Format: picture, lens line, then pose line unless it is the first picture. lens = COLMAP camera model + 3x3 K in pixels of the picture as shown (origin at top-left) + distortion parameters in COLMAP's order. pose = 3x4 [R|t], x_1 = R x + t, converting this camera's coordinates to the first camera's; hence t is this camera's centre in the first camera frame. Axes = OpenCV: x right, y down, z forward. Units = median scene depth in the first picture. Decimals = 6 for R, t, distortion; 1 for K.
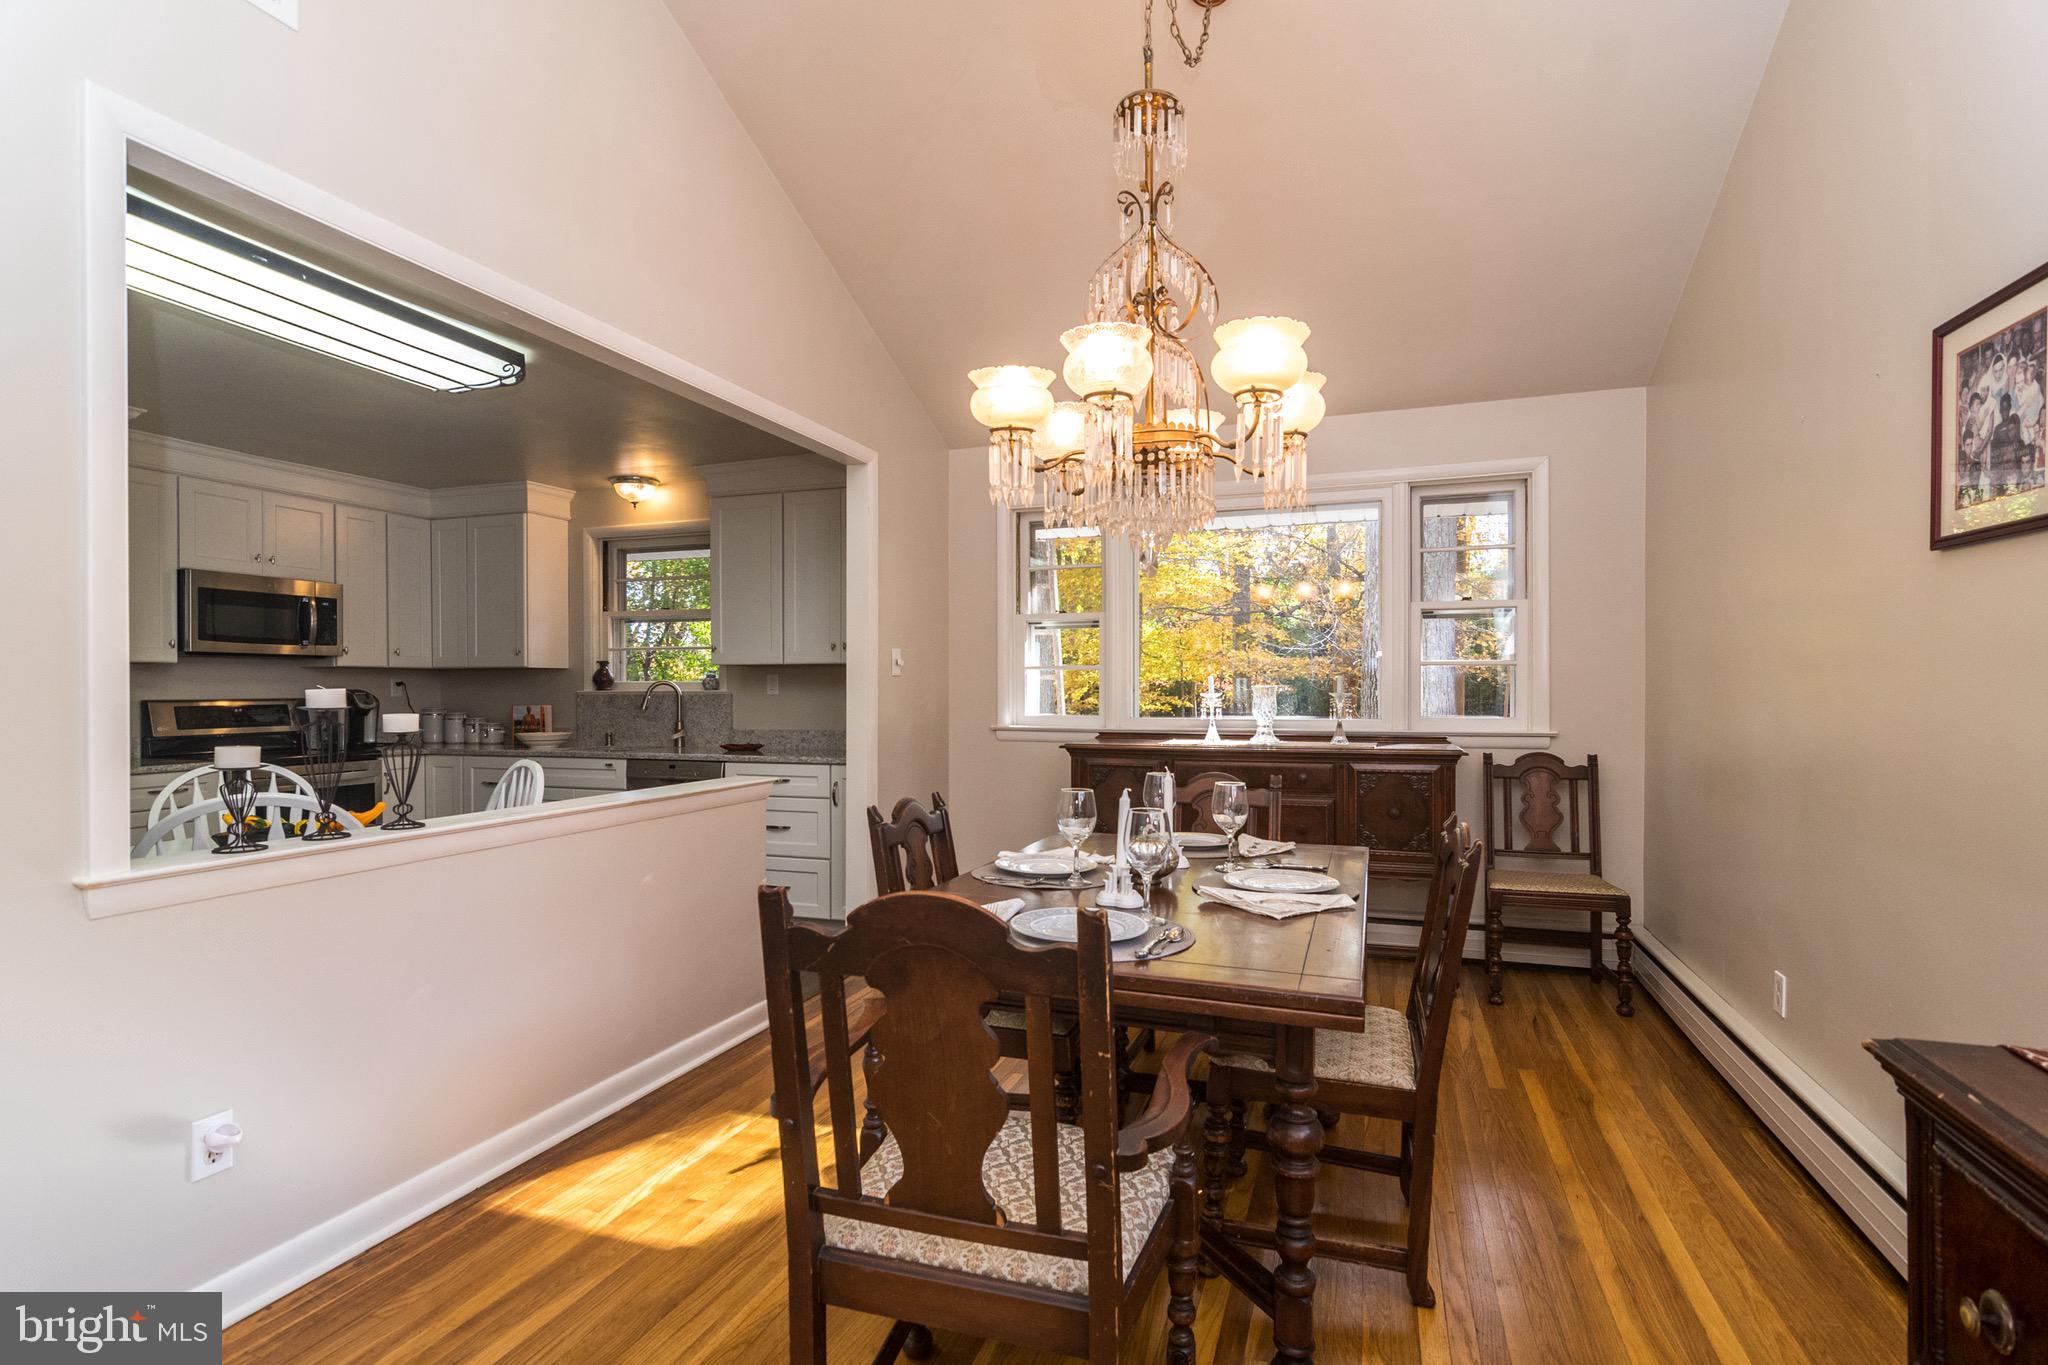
lens RADIAL K [[971.2, 0, 1043.5], [0, 971.2, 694.1], [0, 0, 1]] dist [-0.003101, -0.000649]
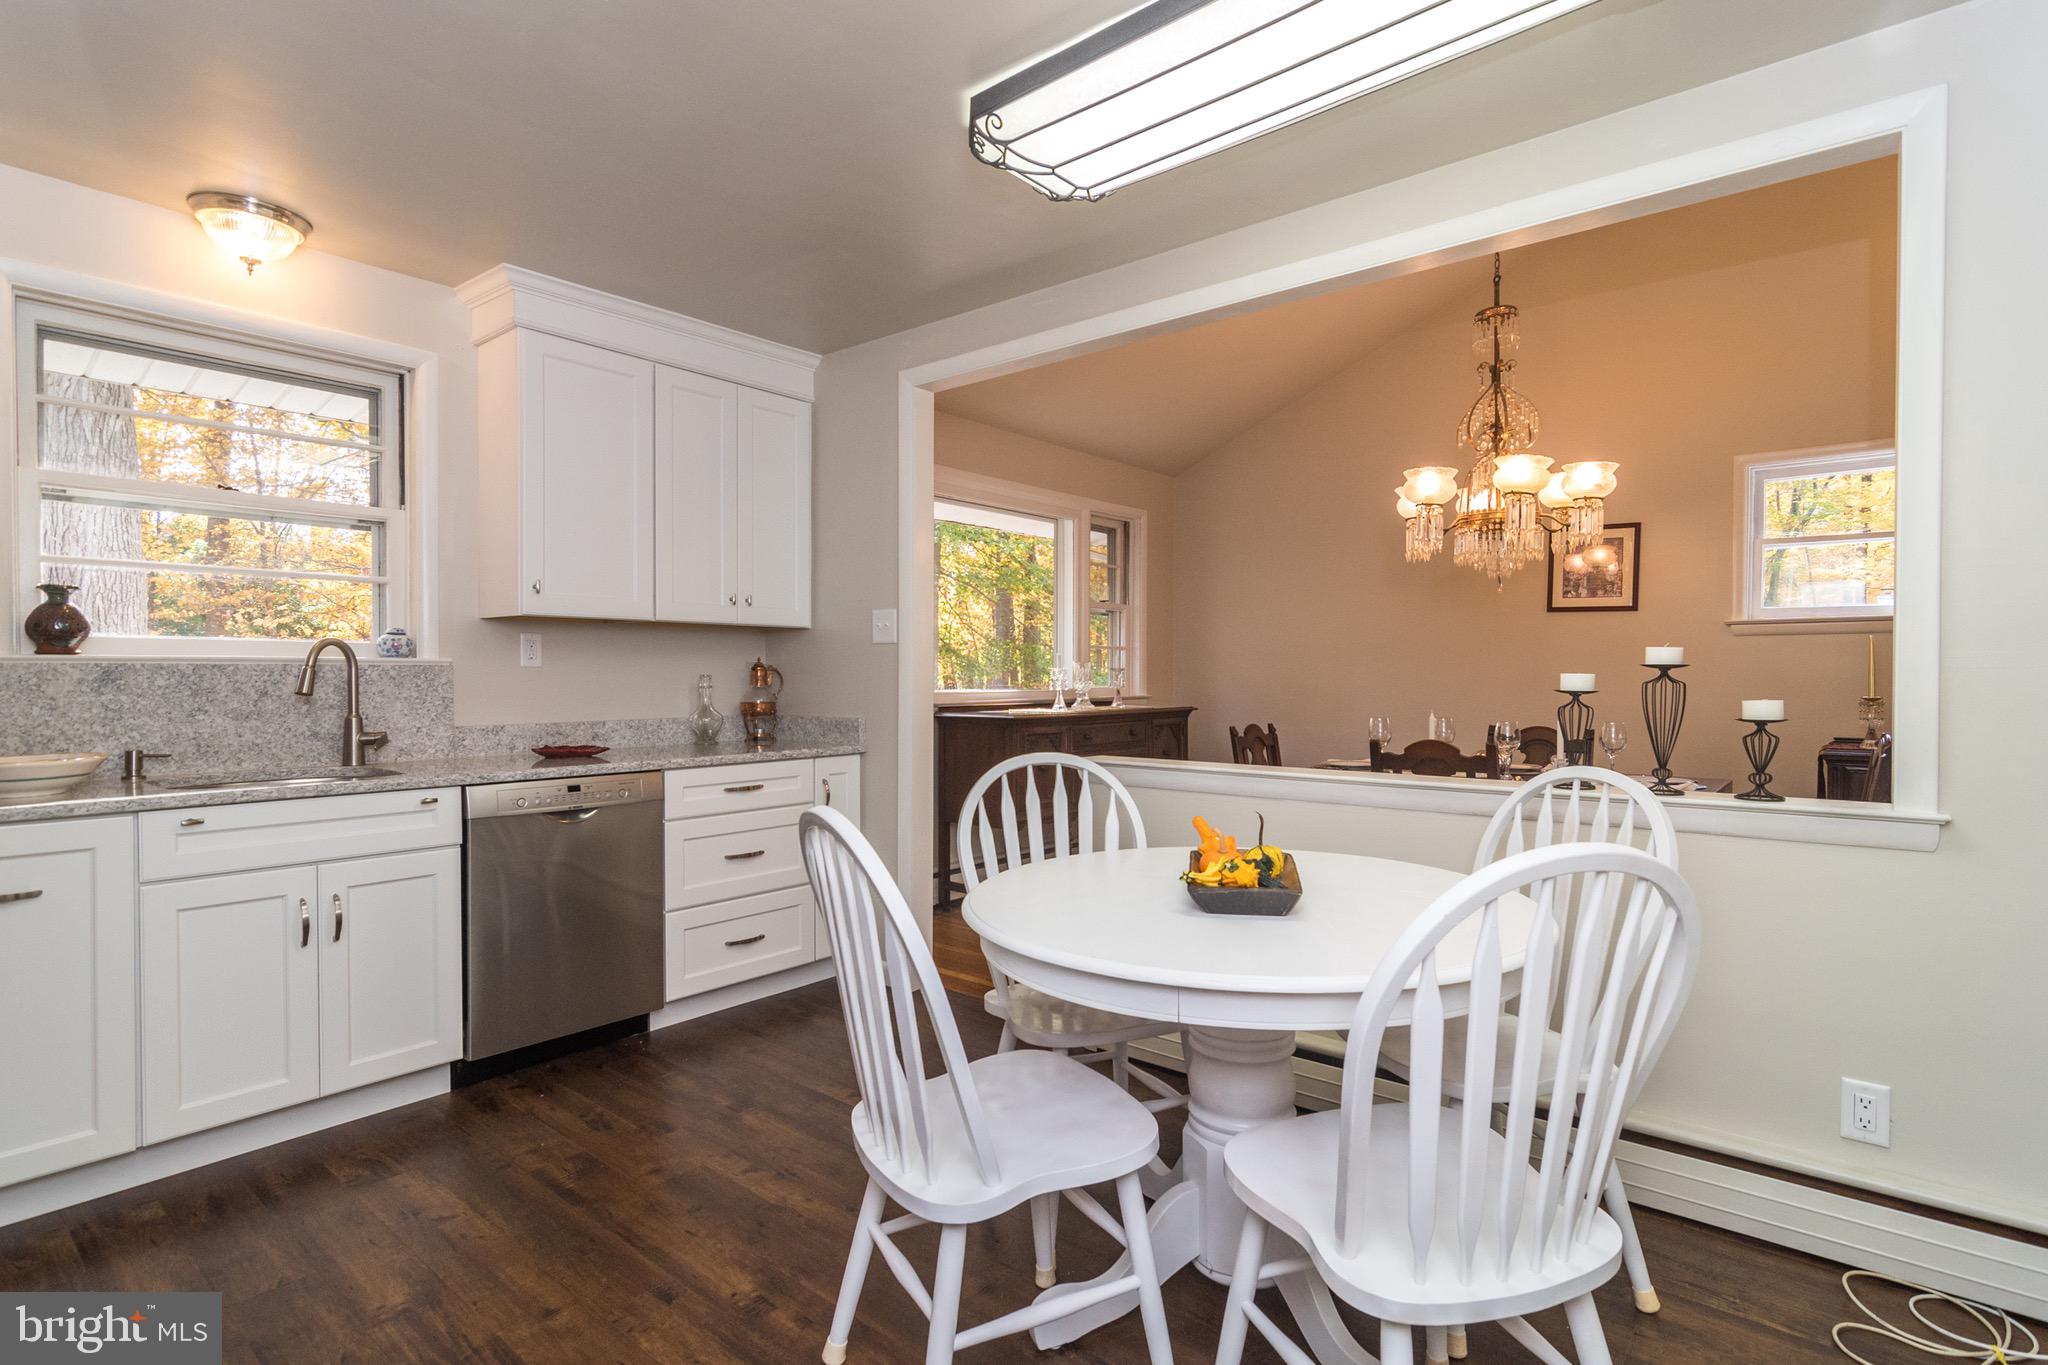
lens RADIAL K [[962.1, 0, 969.7], [0, 962.1, 691.4], [0, 0, 1]] dist [-0.001769, 0.000625]
pose [[0.430272, -0.015739, 0.902562, -0.914447], [0.002278, 0.999864, 0.016349, 0.009054], [-0.902696, -0.004978, 0.430249, 0.630175]]
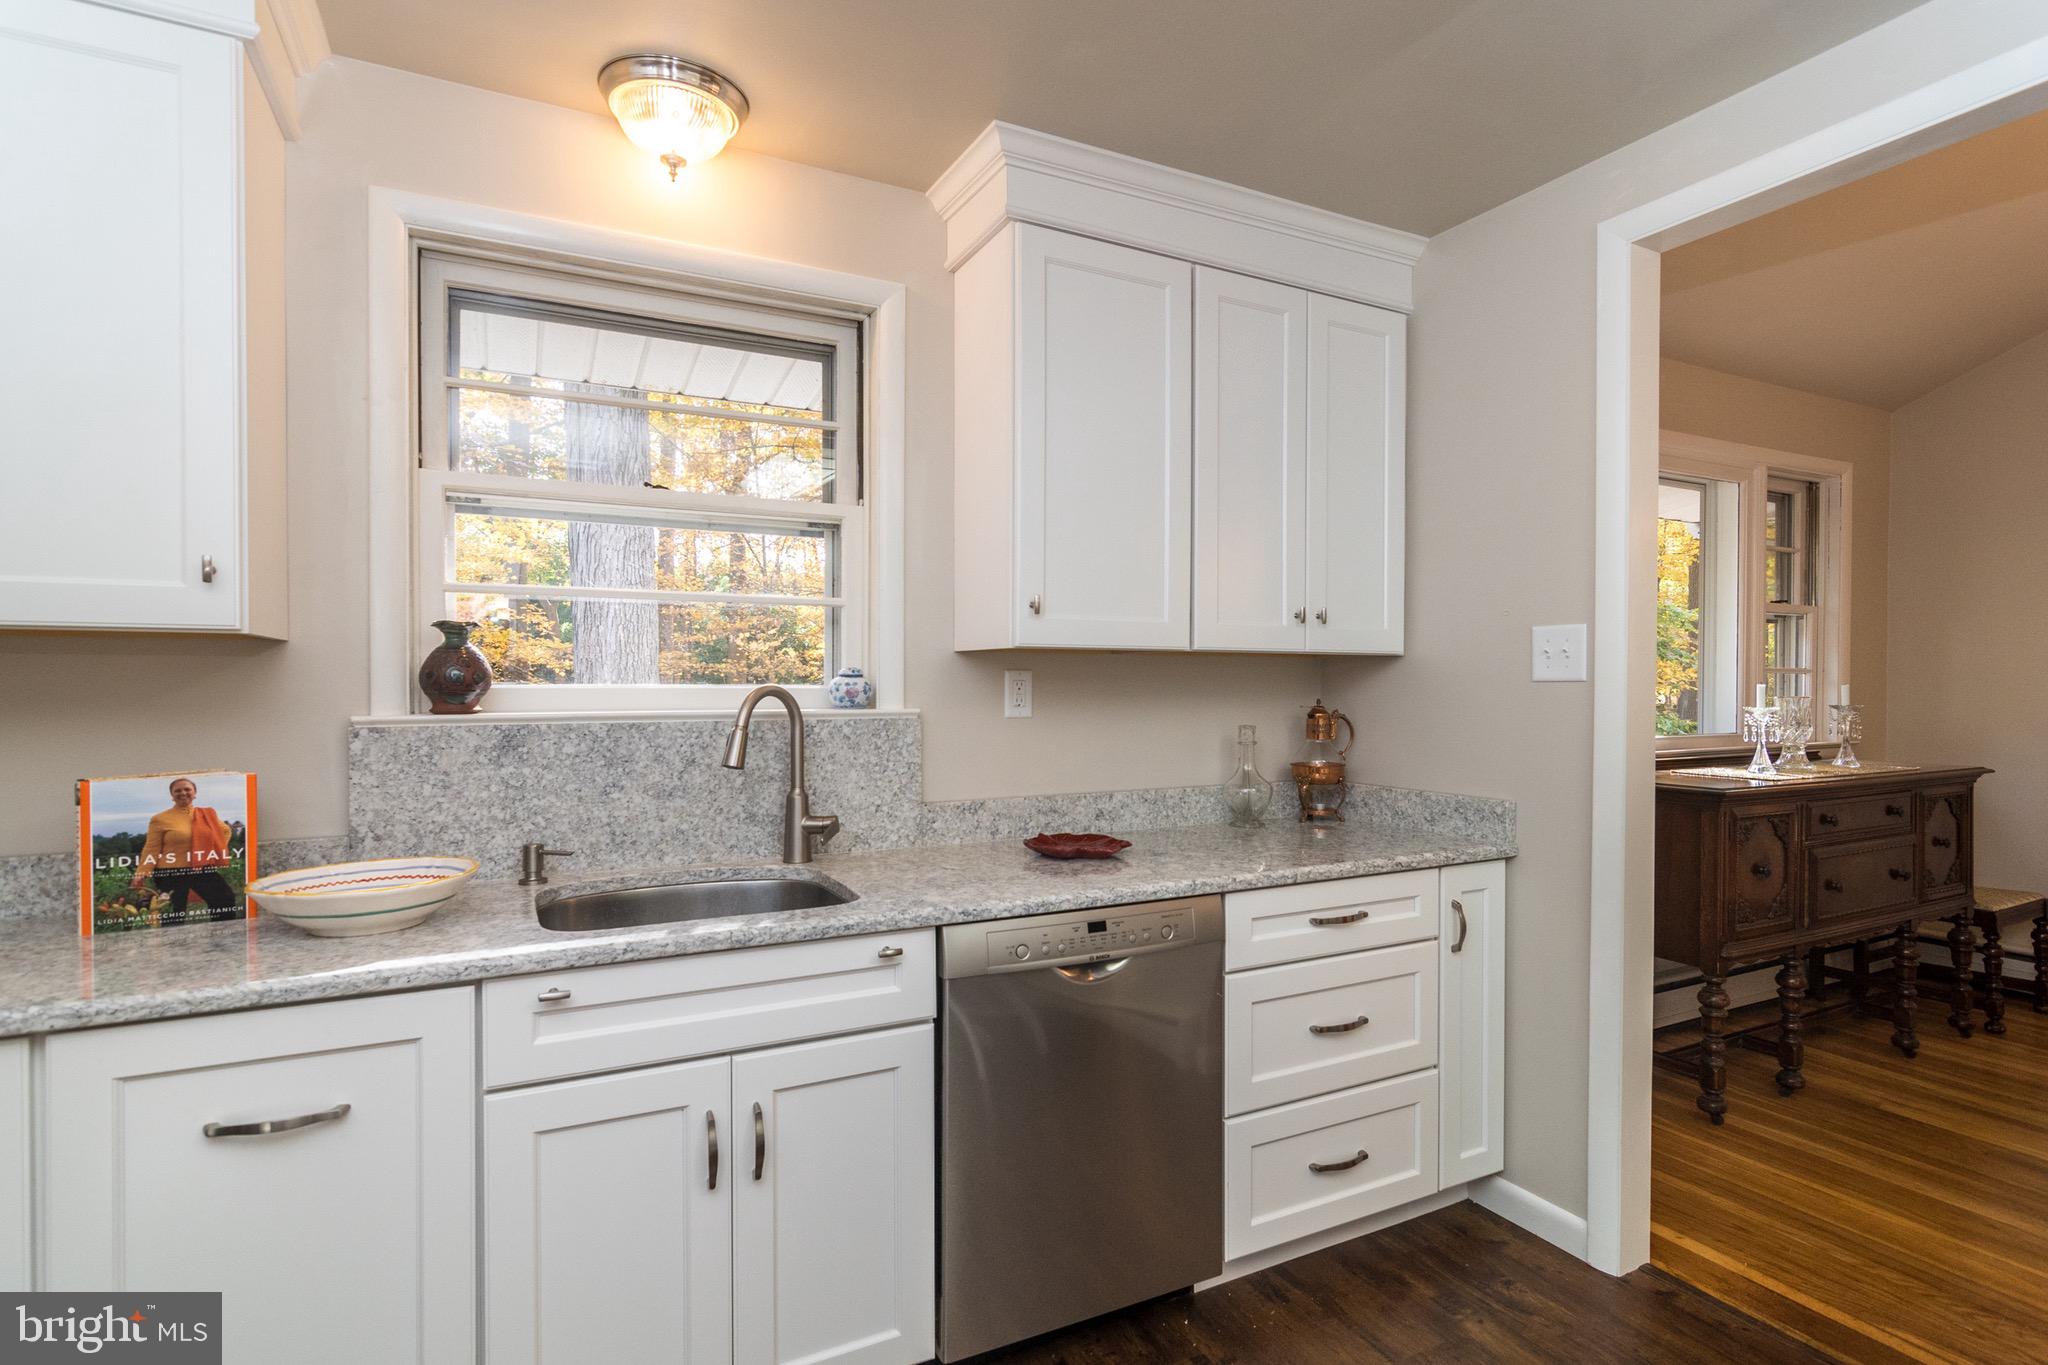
lens RADIAL K [[979.6, 0, 1061.9], [0, 979.6, 693.9], [0, 0, 1]] dist [-0.003845, 0.000383]
pose [[0.706349, -0.006332, 0.707835, -0.746179], [0.004204, 0.999980, 0.004749, -0.014909], [-0.707851, -0.000379, 0.706362, 0.868766]]
